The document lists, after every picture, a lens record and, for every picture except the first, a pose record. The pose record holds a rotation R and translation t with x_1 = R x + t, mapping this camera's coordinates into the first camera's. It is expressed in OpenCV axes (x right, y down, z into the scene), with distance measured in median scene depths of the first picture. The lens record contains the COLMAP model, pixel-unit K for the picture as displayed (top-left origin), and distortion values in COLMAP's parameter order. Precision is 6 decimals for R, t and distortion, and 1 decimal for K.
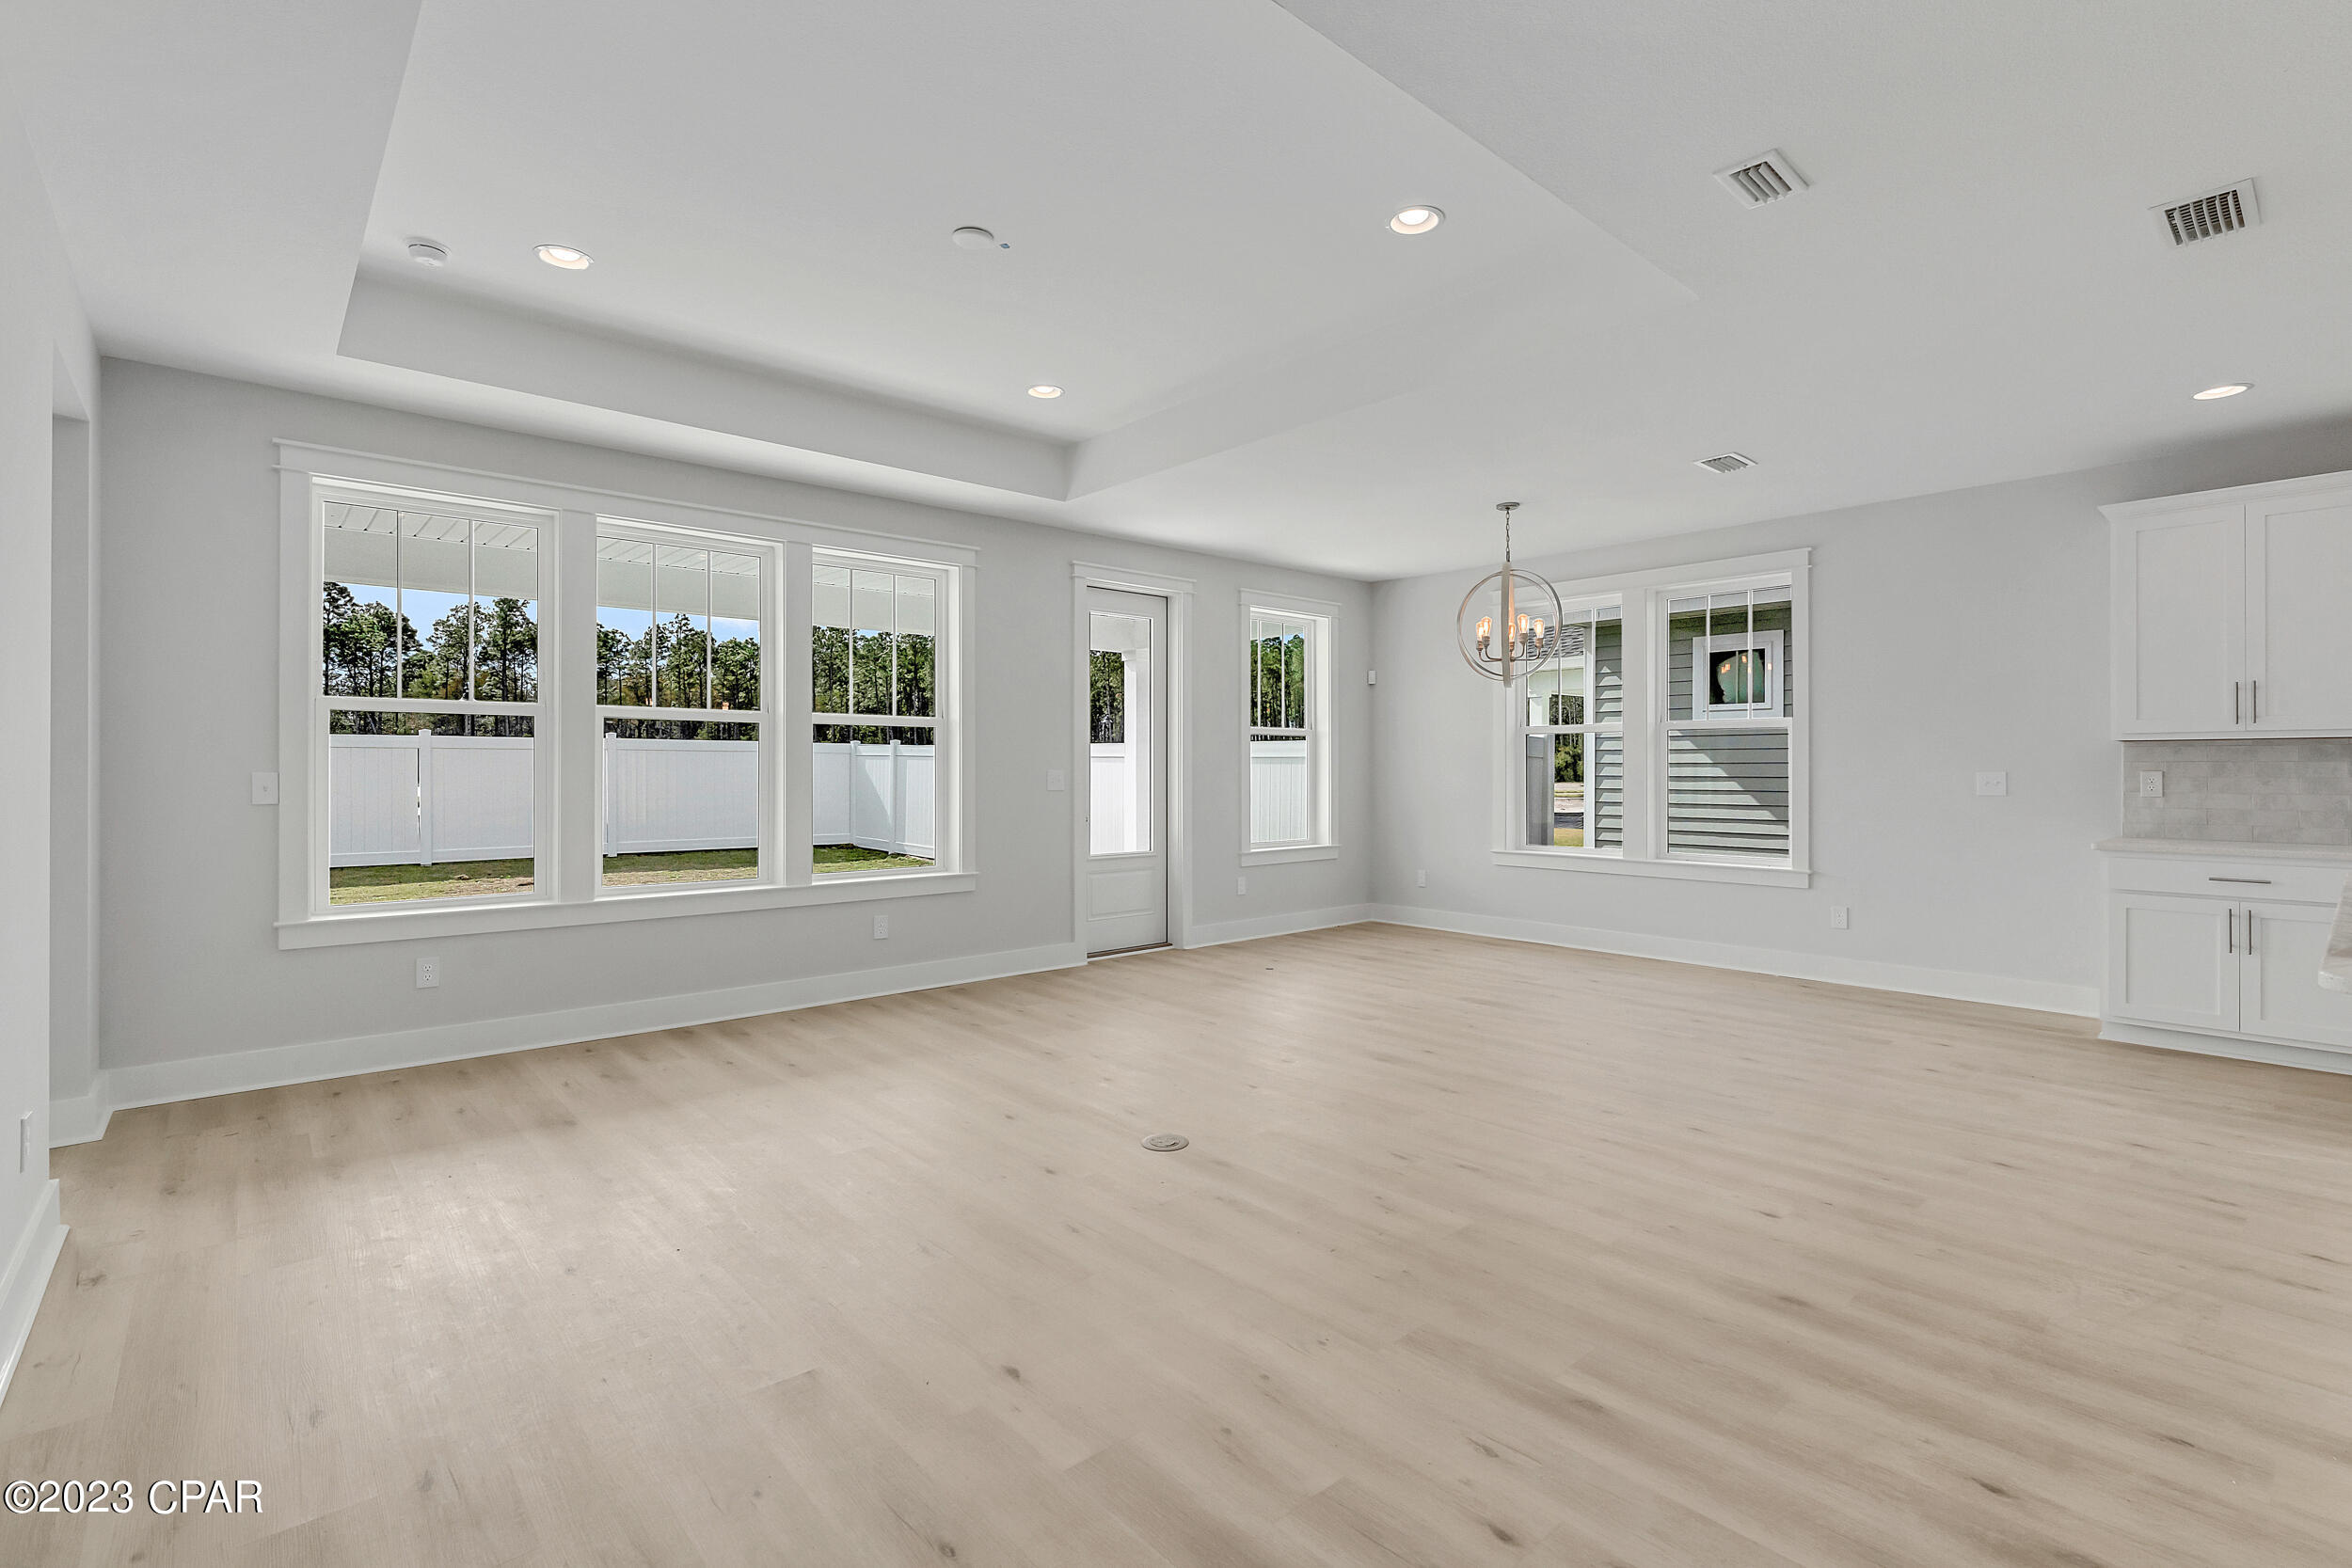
lens RADIAL K [[1067.3, 0, 1184.0], [0, 1067.3, 772.0], [0, 0, 1]] dist [-0.011913, 0.003387]
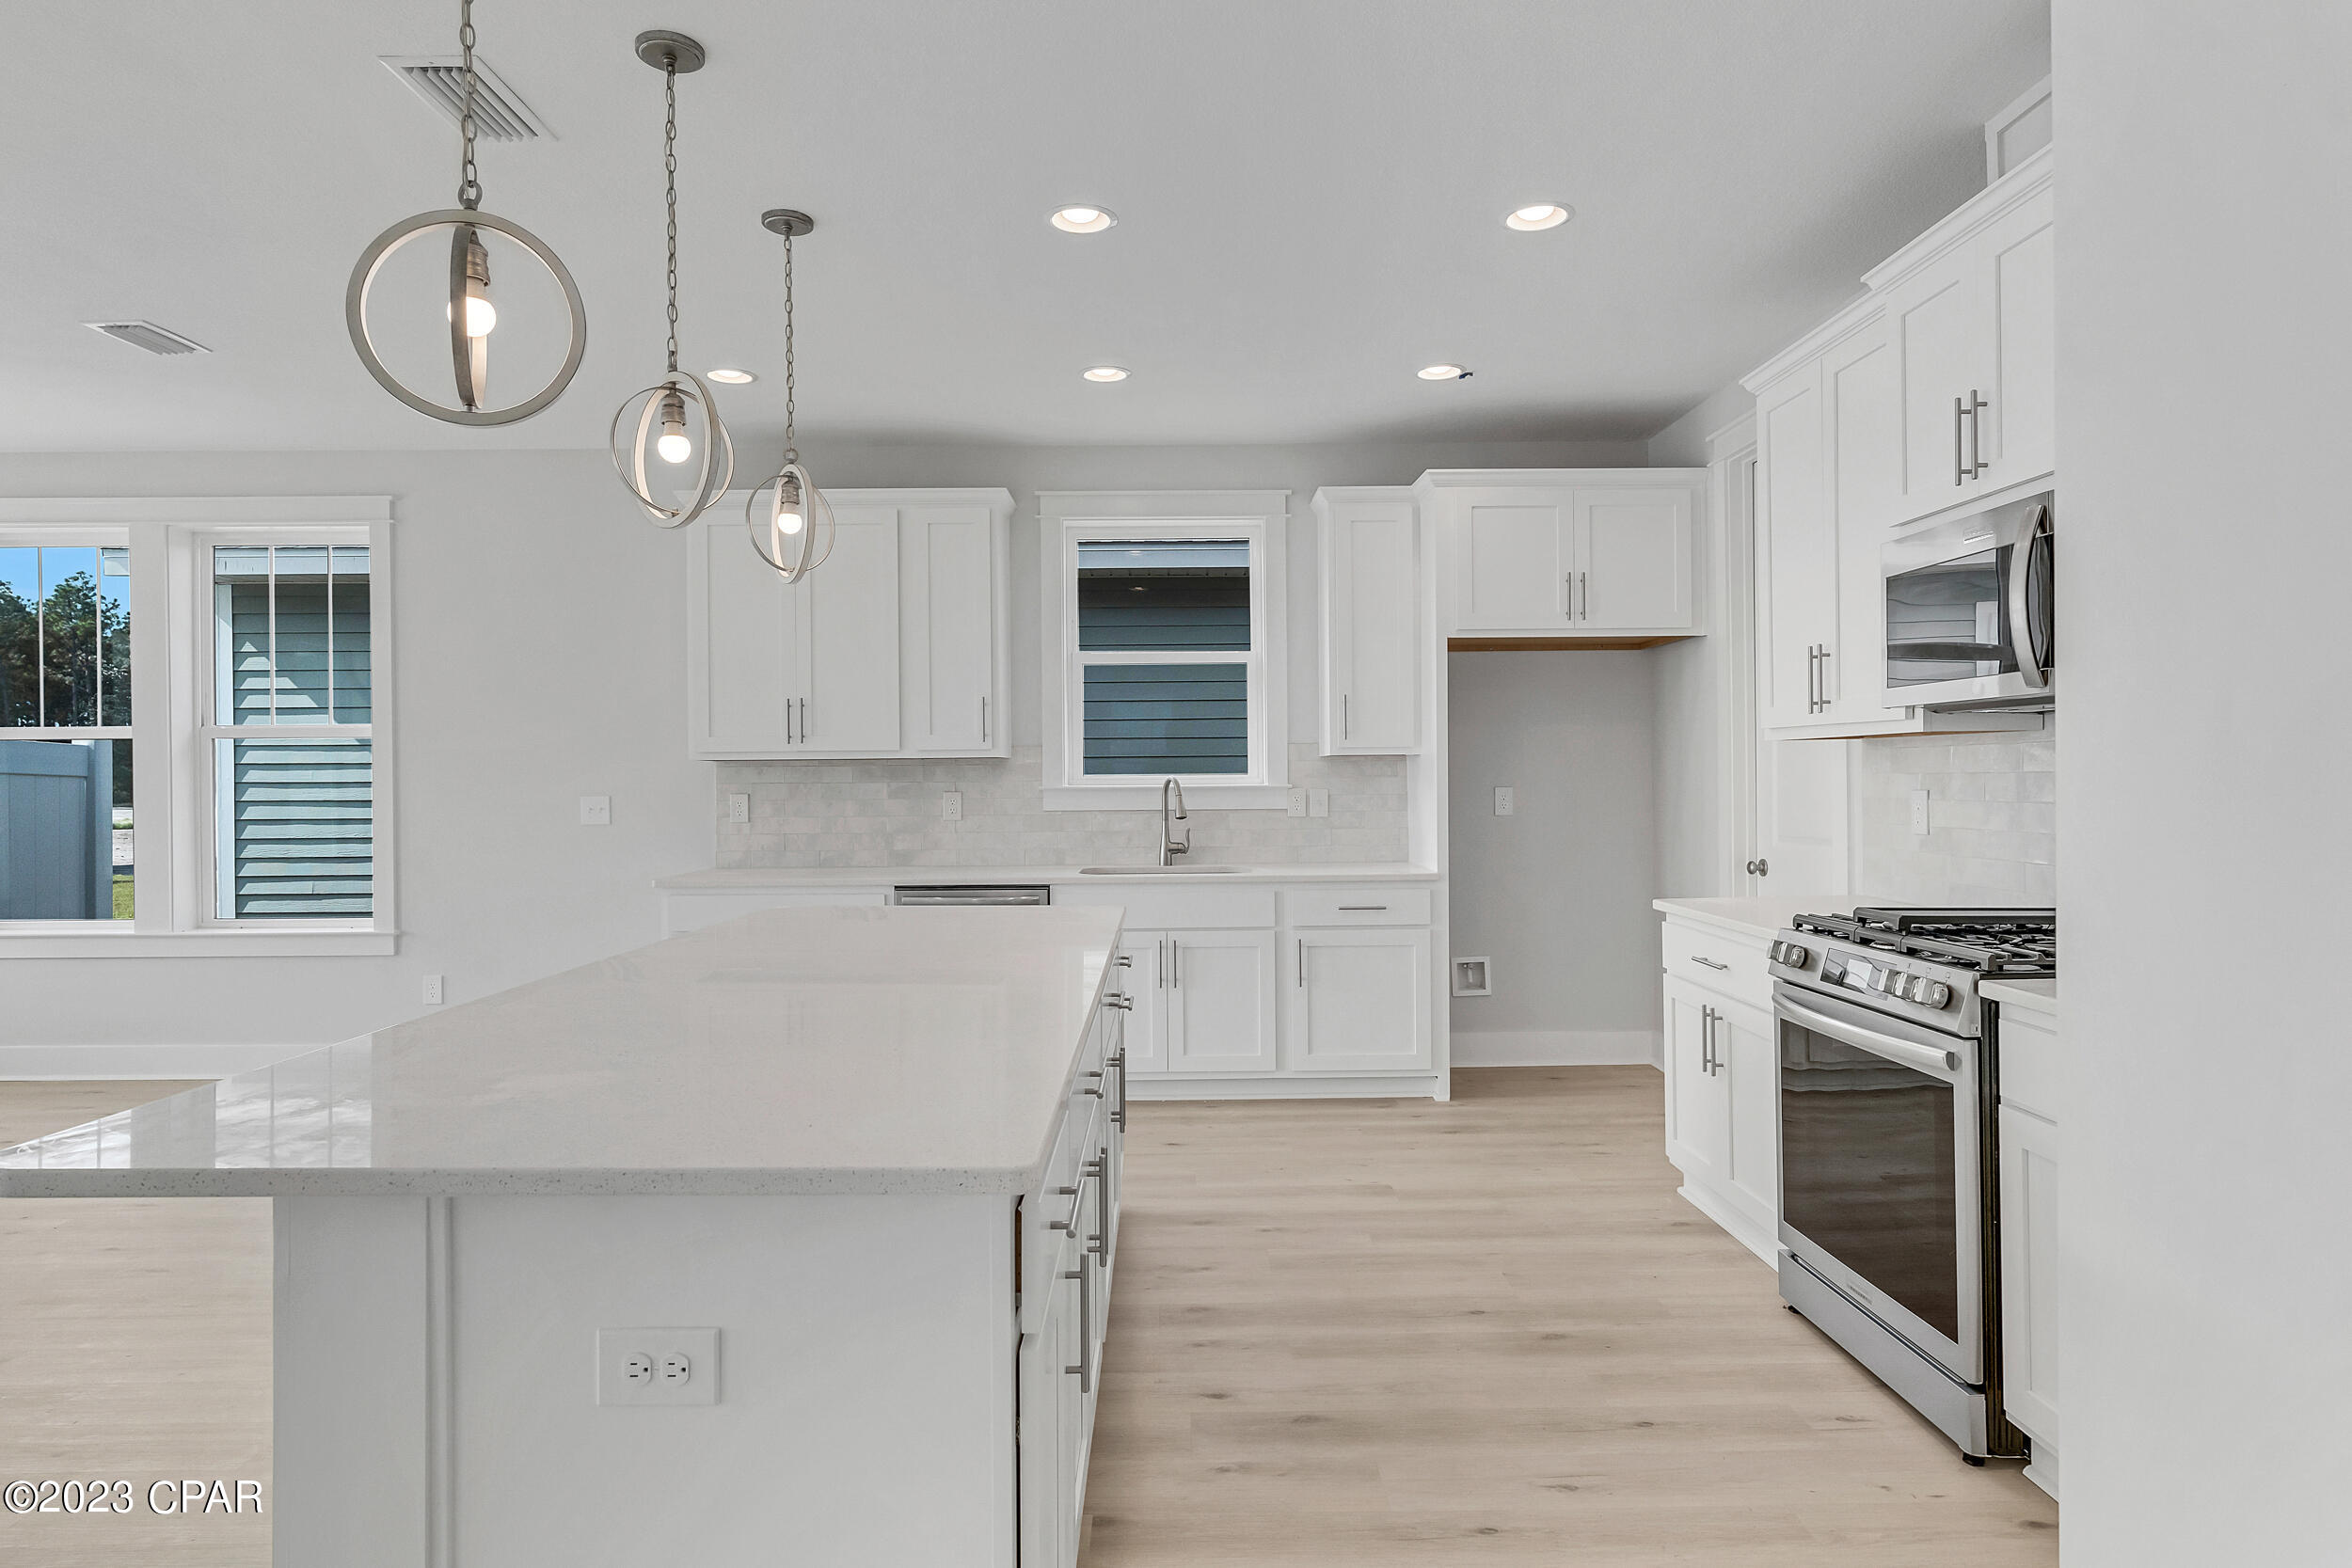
lens RADIAL K [[1302.3, 0, 1175.5], [0, 1302.3, 781.7], [0, 0, 1]] dist [-0.005330, 0.002109]
pose [[0.655745, -0.007820, 0.754942, 0.274393], [0.009489, 0.999953, 0.002117, -0.008933], [-0.754923, 0.005776, 0.655788, -0.010062]]
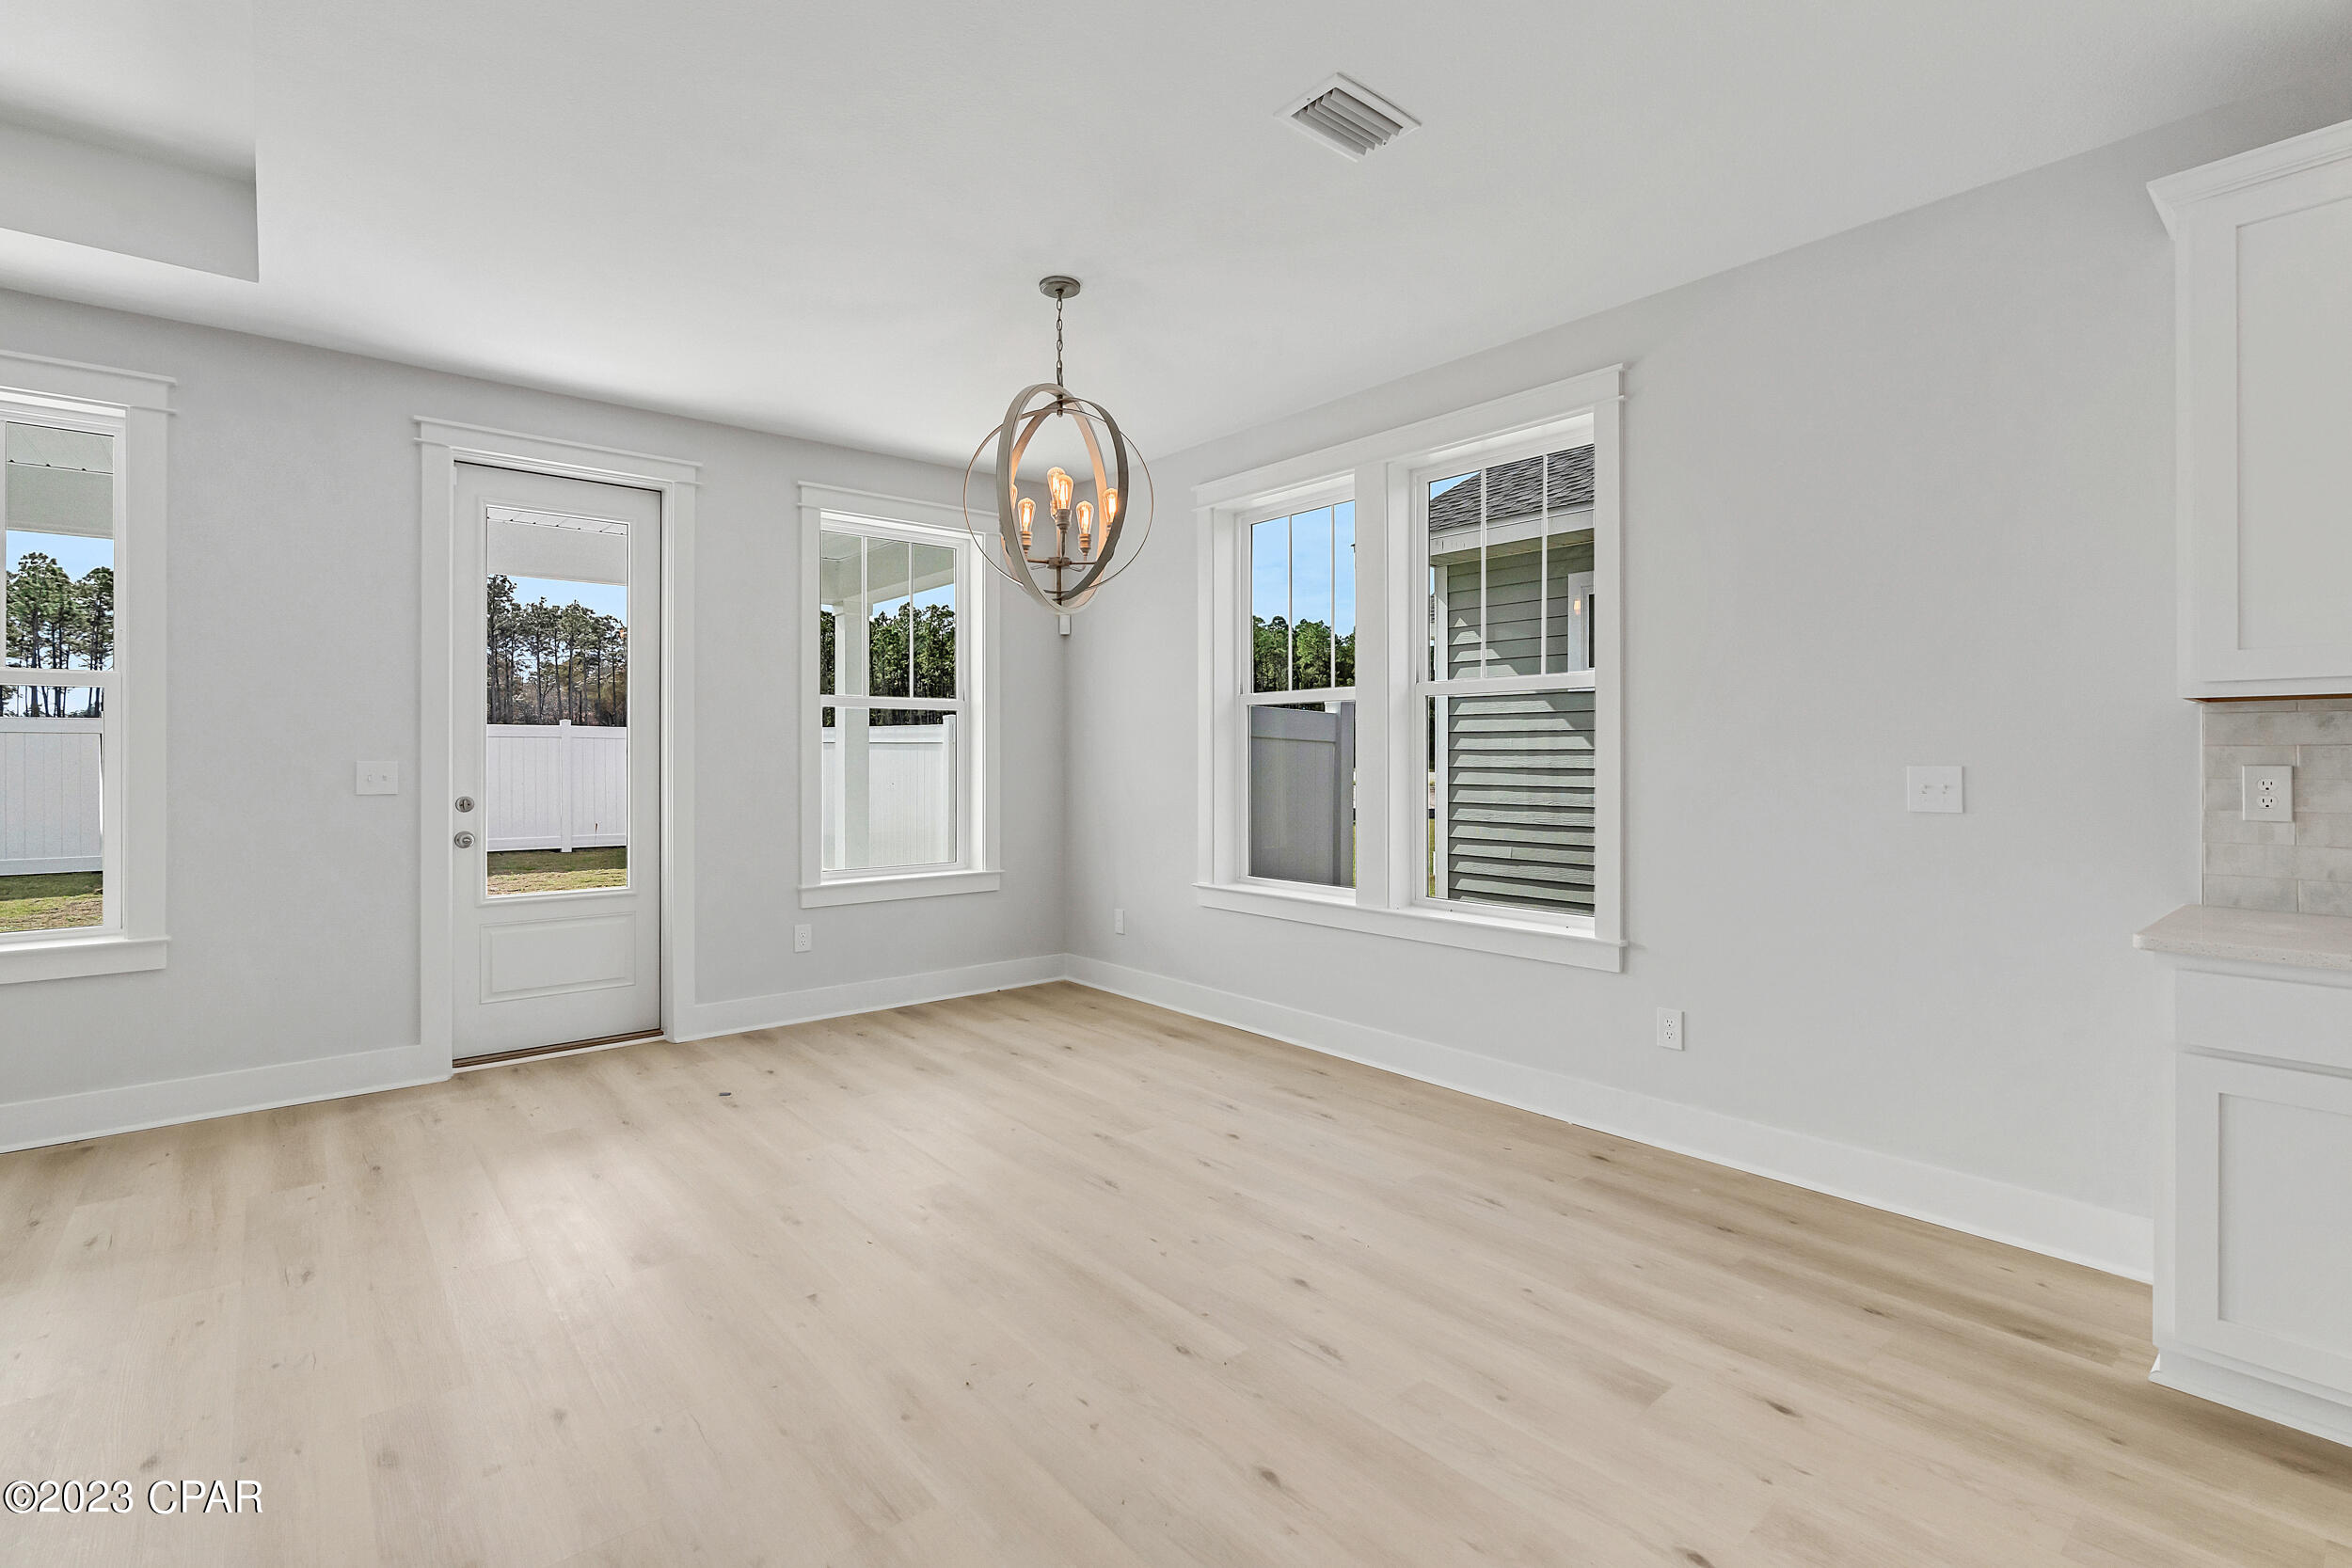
lens RADIAL K [[1067.3, 0, 1183.0], [0, 1067.3, 762.4], [0, 0, 1]] dist [-0.011913, 0.003387]
pose [[0.999830, -0.000168, -0.018464, 0.387237], [0.000217, 0.999996, 0.002651, -0.003189], [0.018464, -0.002654, 0.999826, 0.456653]]
